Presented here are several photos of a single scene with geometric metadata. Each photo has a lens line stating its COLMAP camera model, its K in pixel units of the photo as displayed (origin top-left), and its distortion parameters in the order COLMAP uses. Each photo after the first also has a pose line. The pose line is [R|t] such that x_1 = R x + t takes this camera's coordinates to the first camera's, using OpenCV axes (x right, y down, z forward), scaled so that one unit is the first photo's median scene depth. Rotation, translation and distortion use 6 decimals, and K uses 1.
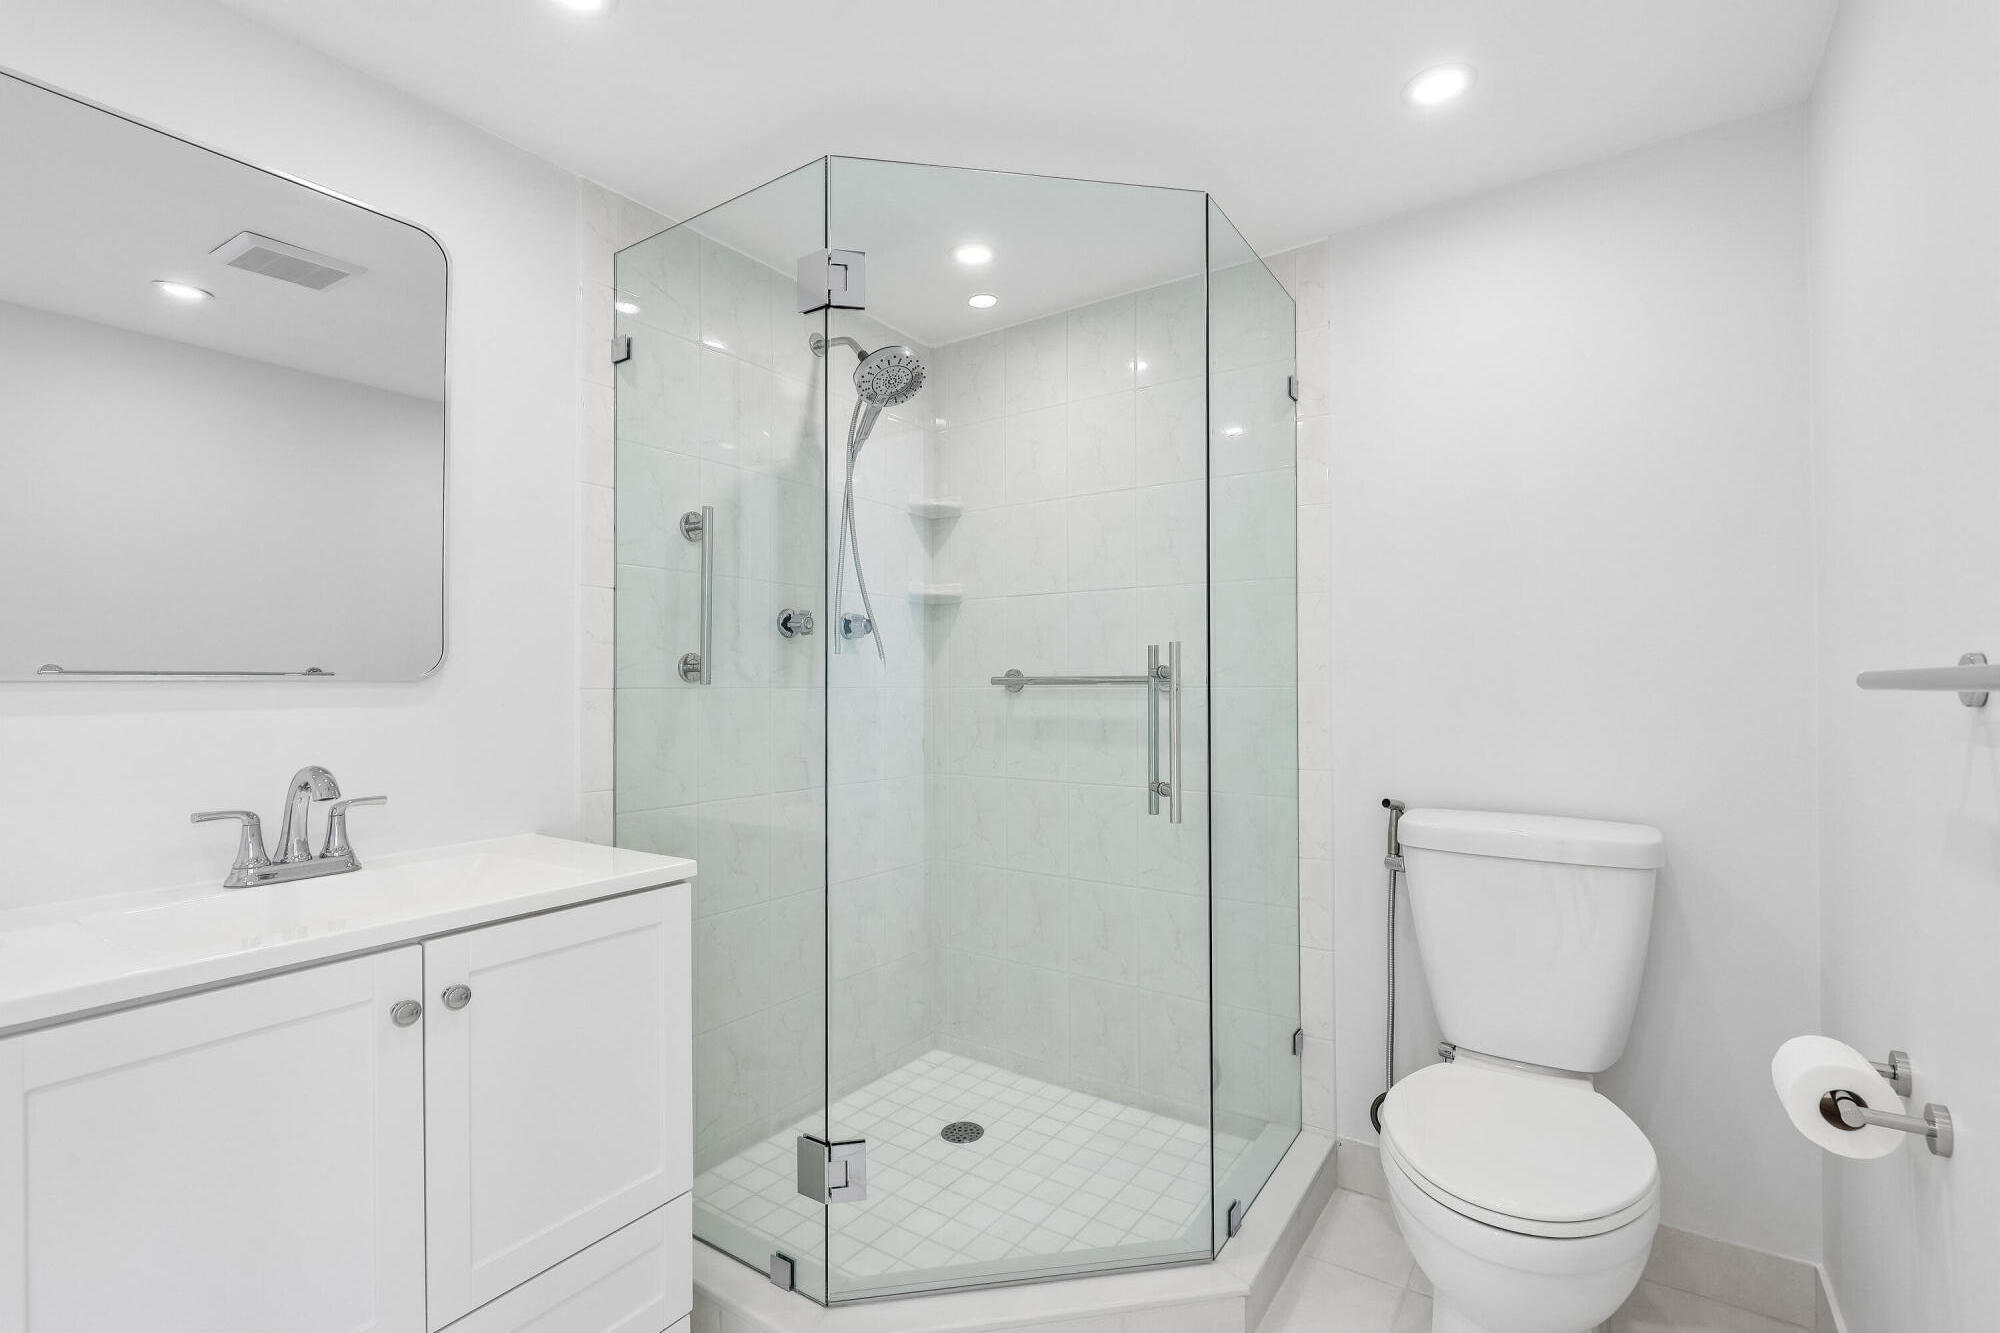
lens RADIAL K [[893.7, 0, 1014.1], [0, 893.7, 670.4], [0, 0, 1]] dist [-0.001601, -0.000797]
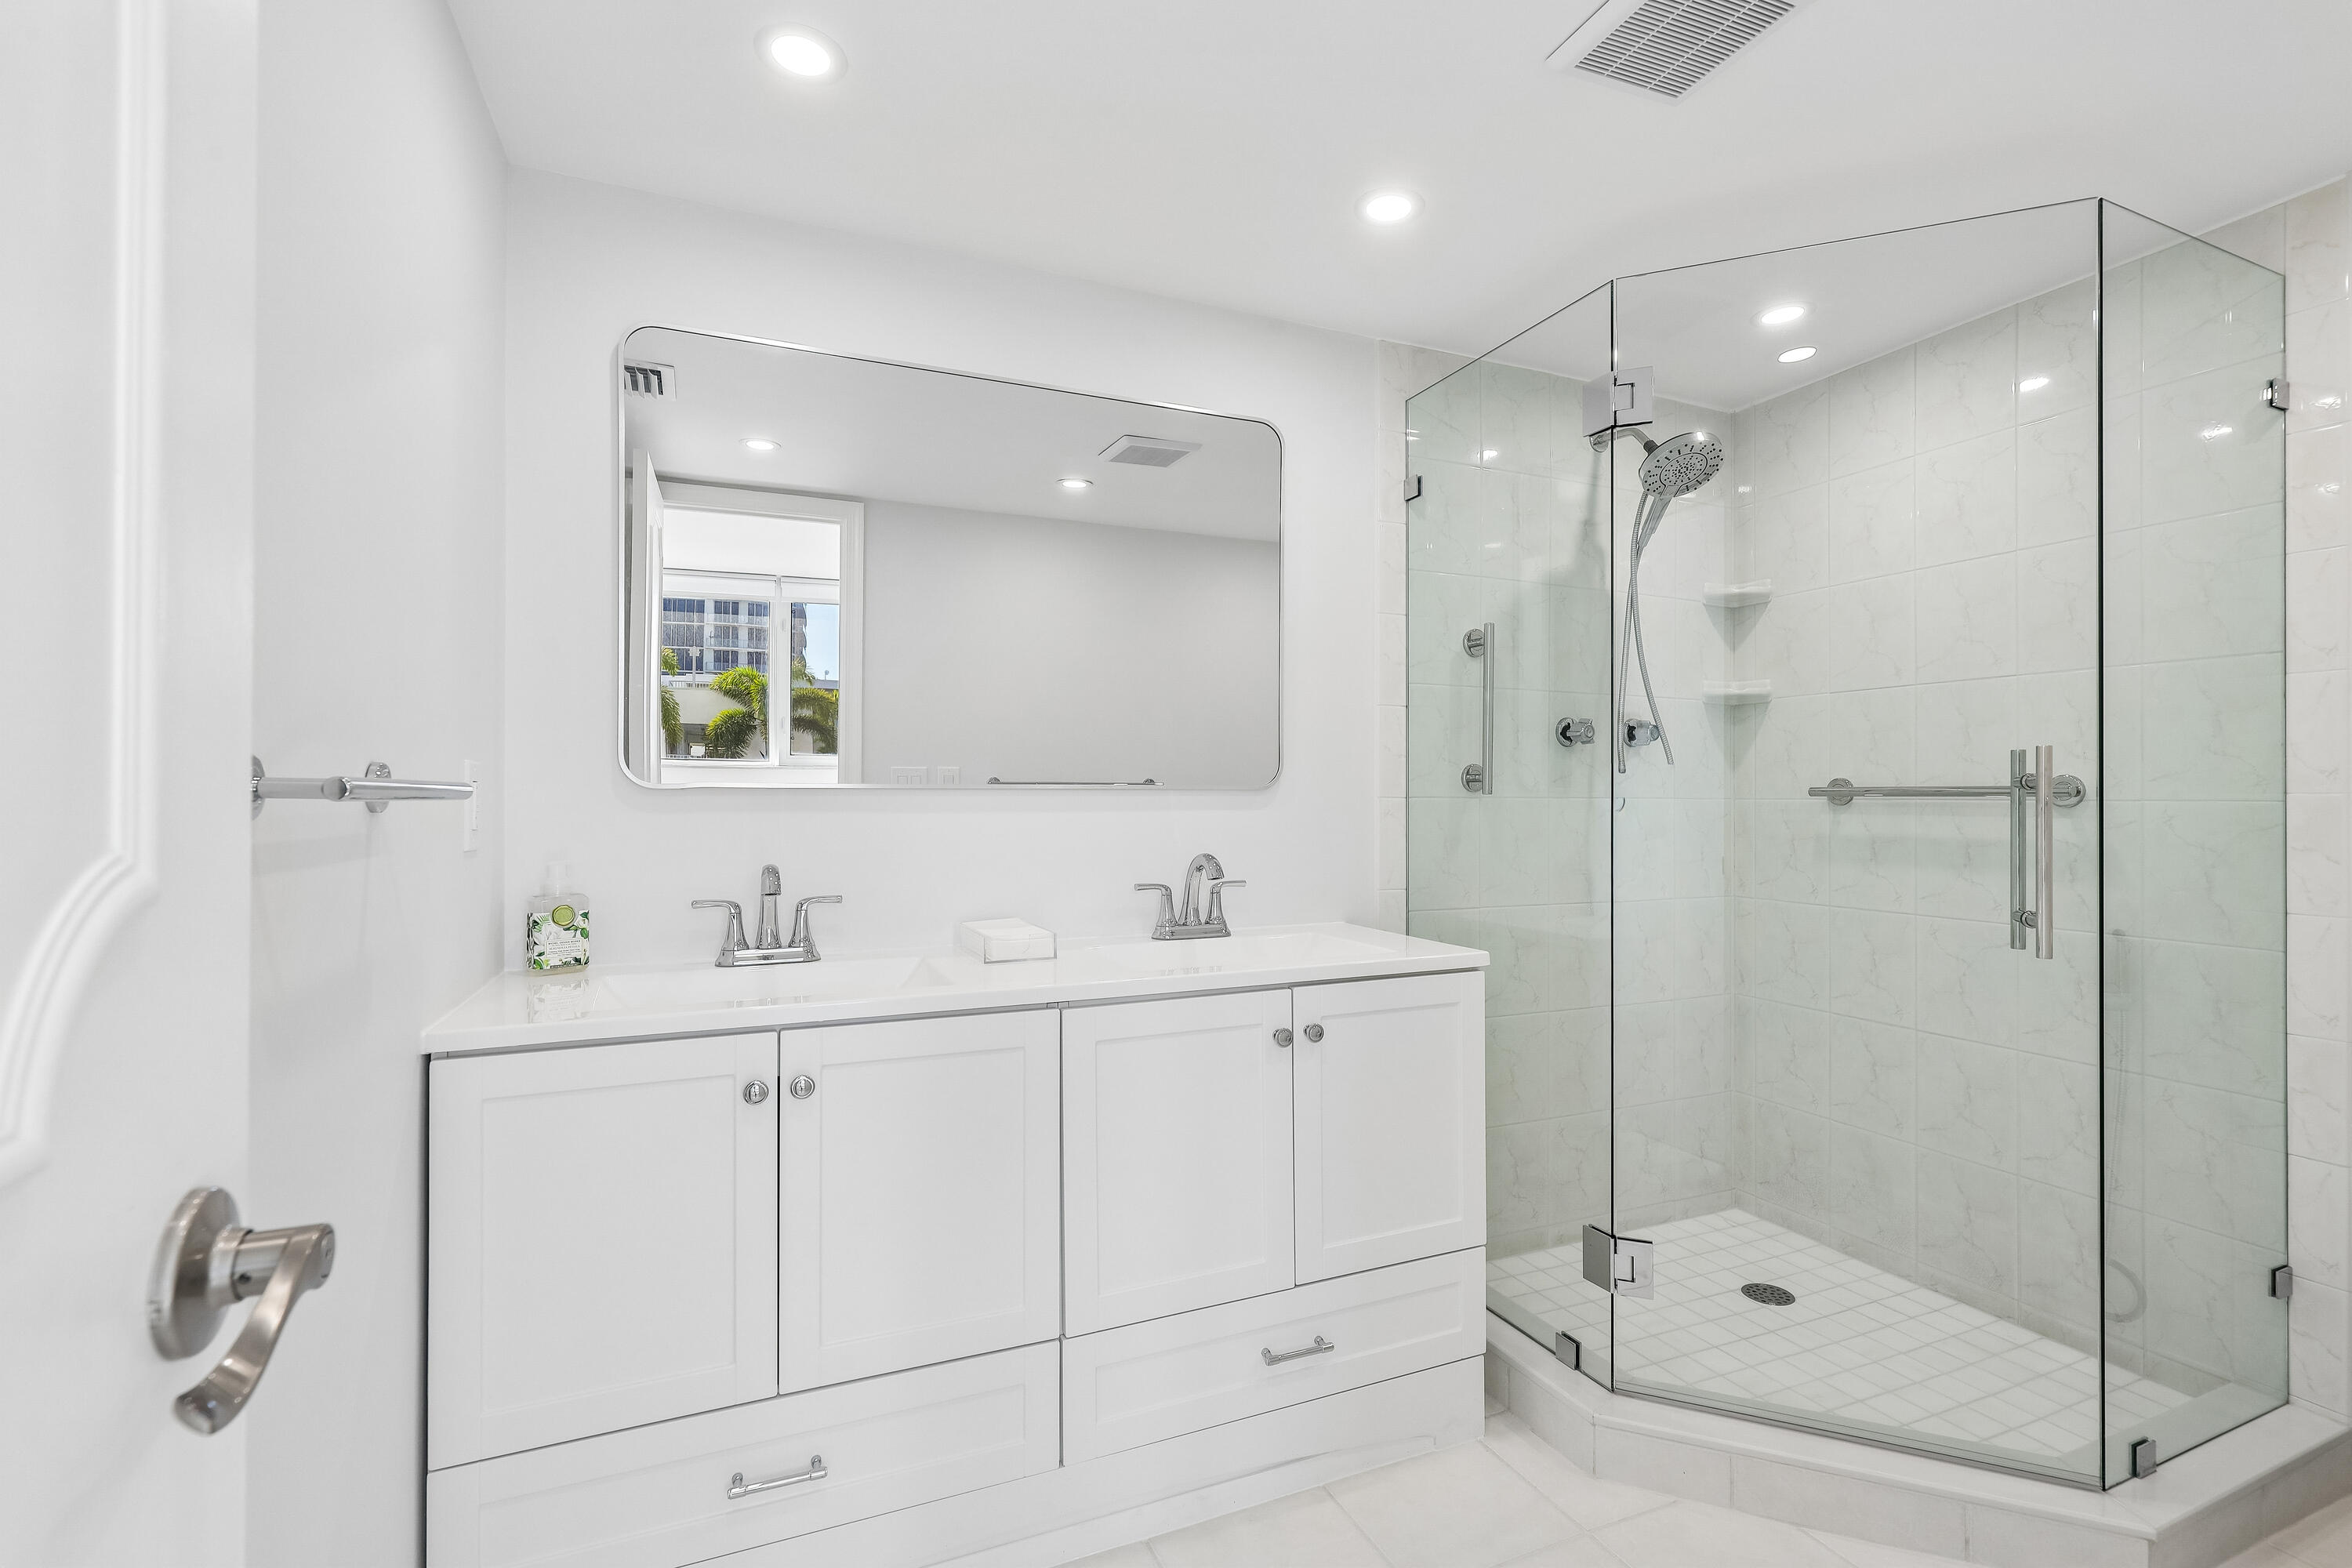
lens RADIAL K [[1051.0, 0, 1192.6], [0, 1051.0, 788.6], [0, 0, 1]] dist [-0.001601, -0.000797]
pose [[0.839094, 0.001593, -0.543984, 0.031787], [0.002432, 0.999975, 0.006679, 0.000301], [0.543981, -0.006927, 0.839069, -0.207324]]
